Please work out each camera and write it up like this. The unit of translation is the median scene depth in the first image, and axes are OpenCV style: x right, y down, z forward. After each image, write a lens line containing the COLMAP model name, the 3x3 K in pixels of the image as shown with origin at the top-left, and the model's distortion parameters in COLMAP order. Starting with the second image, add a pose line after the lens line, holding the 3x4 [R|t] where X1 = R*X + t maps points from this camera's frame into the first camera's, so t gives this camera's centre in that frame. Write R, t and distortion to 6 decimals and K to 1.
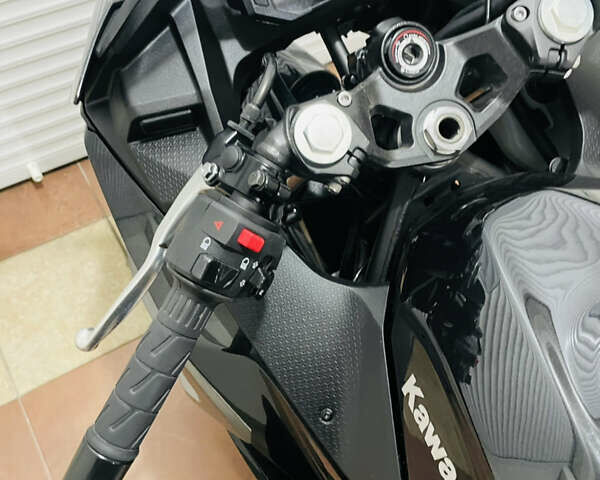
lens RADIAL K [[610.1, 0, 304.7], [0, 610.1, 233.3], [0, 0, 1]] dist [0.099586, -0.118943]
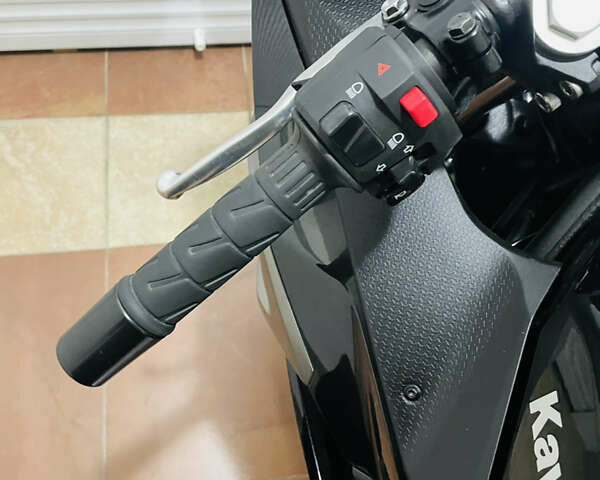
lens RADIAL K [[610.1, 0, 304.7], [0, 610.1, 233.3], [0, 0, 1]] dist [0.099586, -0.118943]
pose [[0.912858, 0.368593, -0.175582, -0.027760], [-0.358316, 0.929424, 0.088207, 0.104845], [0.195703, -0.017606, 0.980505, 0.260855]]
